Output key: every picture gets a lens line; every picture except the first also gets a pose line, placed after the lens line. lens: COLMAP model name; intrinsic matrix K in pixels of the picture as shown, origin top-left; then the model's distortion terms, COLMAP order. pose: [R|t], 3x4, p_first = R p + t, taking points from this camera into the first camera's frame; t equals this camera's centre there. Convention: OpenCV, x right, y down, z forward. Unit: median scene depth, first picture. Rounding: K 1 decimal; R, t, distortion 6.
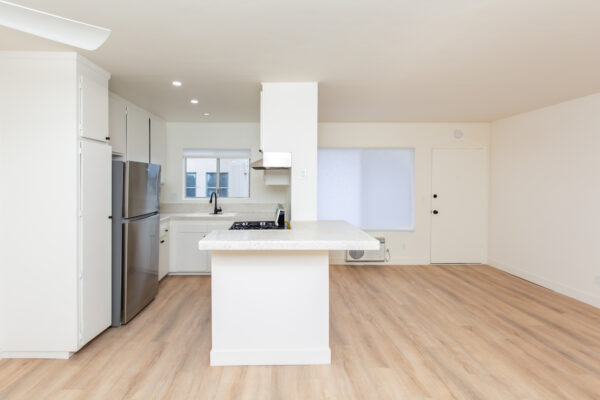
lens RADIAL K [[280.9, 0, 264.2], [0, 280.9, 192.0], [0, 0, 1]] dist [0.011208, -0.003411]
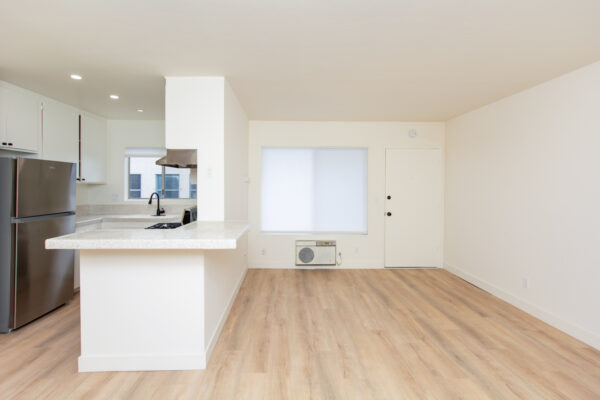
lens RADIAL K [[293.7, 0, 288.0], [0, 293.7, 193.9], [0, 0, 1]] dist [0.002578, 0.001821]
pose [[0.999954, 0.002270, 0.009294, 0.359486], [-0.002192, 0.999962, -0.008401, 0.016325], [-0.009313, 0.008380, 0.999922, -0.002680]]
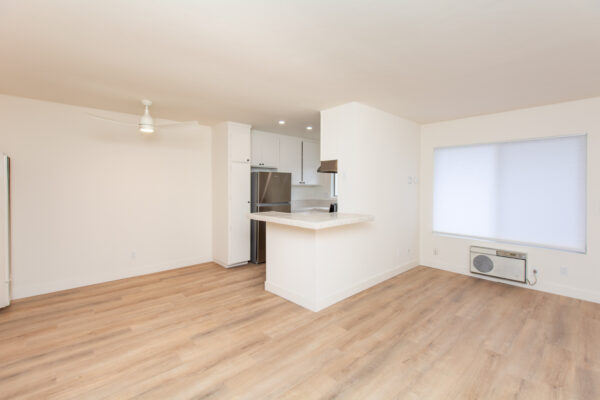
lens RADIAL K [[280.9, 0, 300.7], [0, 280.9, 190.8], [0, 0, 1]] dist [0.011208, -0.003411]
pose [[0.668372, 0.010913, -0.743747, 0.849647], [-0.028561, 0.999532, -0.011000, 0.020394], [0.743279, 0.028594, 0.668371, 0.002260]]
